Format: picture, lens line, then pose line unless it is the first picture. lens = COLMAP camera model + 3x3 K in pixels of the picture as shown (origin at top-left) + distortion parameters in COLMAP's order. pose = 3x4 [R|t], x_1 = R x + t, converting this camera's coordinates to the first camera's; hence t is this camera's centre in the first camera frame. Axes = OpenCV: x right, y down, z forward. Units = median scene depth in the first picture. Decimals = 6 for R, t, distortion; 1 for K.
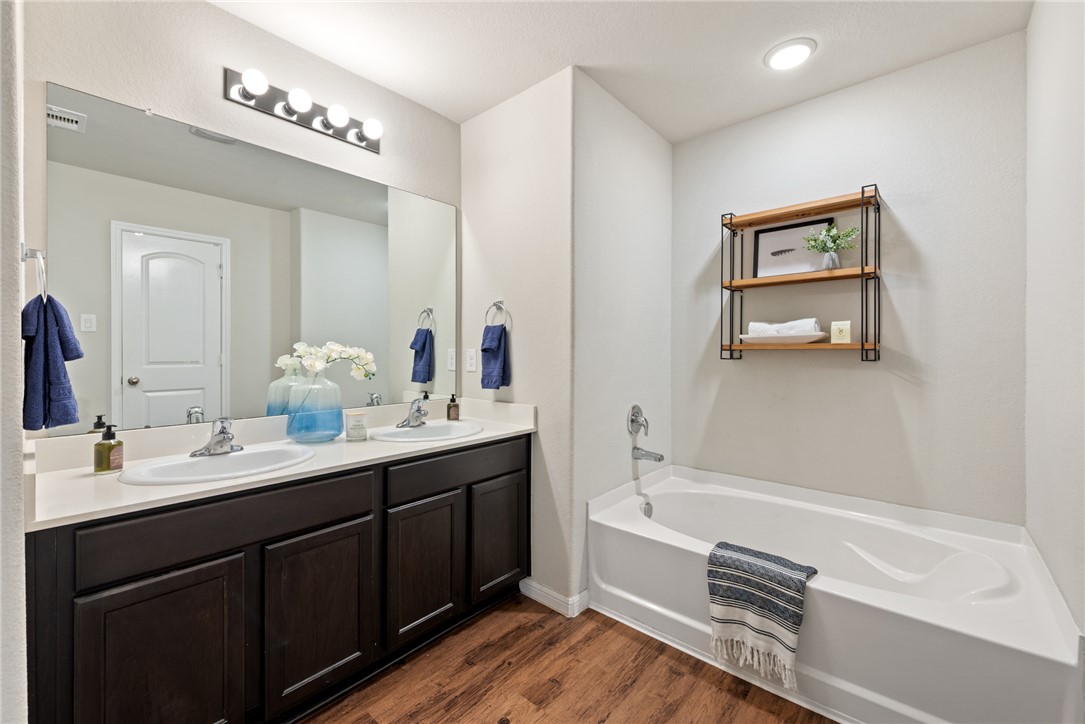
lens RADIAL K [[441.2, 0, 540.8], [0, 441.2, 345.3], [0, 0, 1]] dist [0.003929, -0.000352]
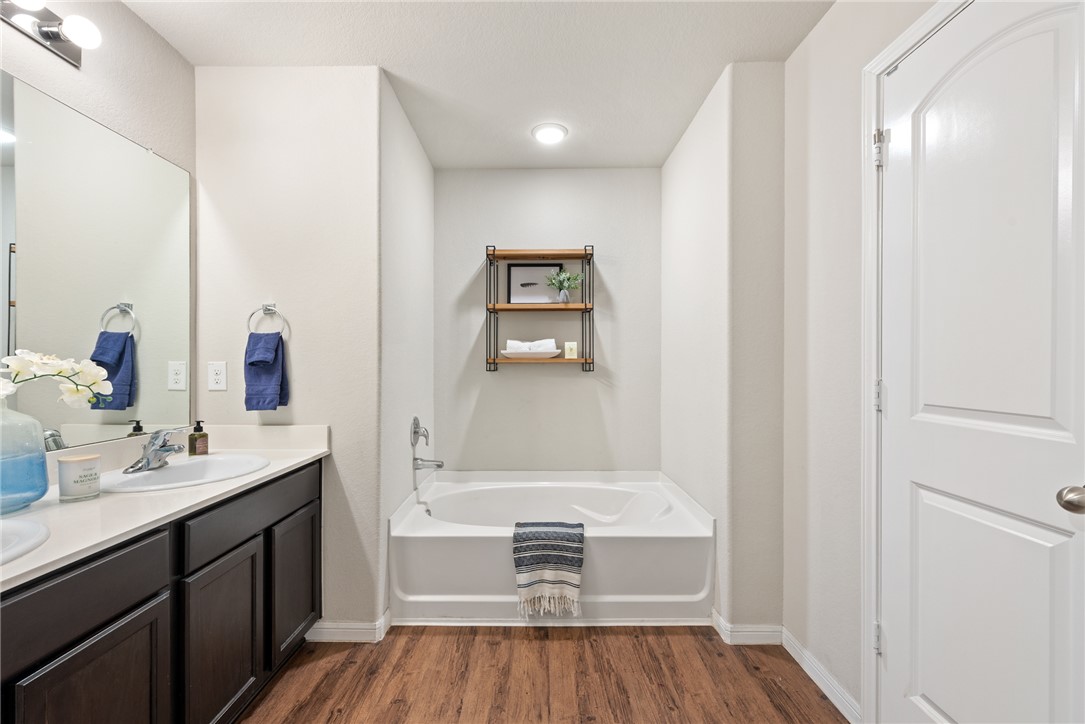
lens RADIAL K [[443.8, 0, 538.6], [0, 443.8, 358.3], [0, 0, 1]] dist [0.008455, -0.003956]
pose [[0.759034, 0.008536, 0.650995, -0.292747], [-0.008211, 0.999960, -0.003538, 0.000857], [-0.650999, -0.002660, 0.759074, 0.038702]]
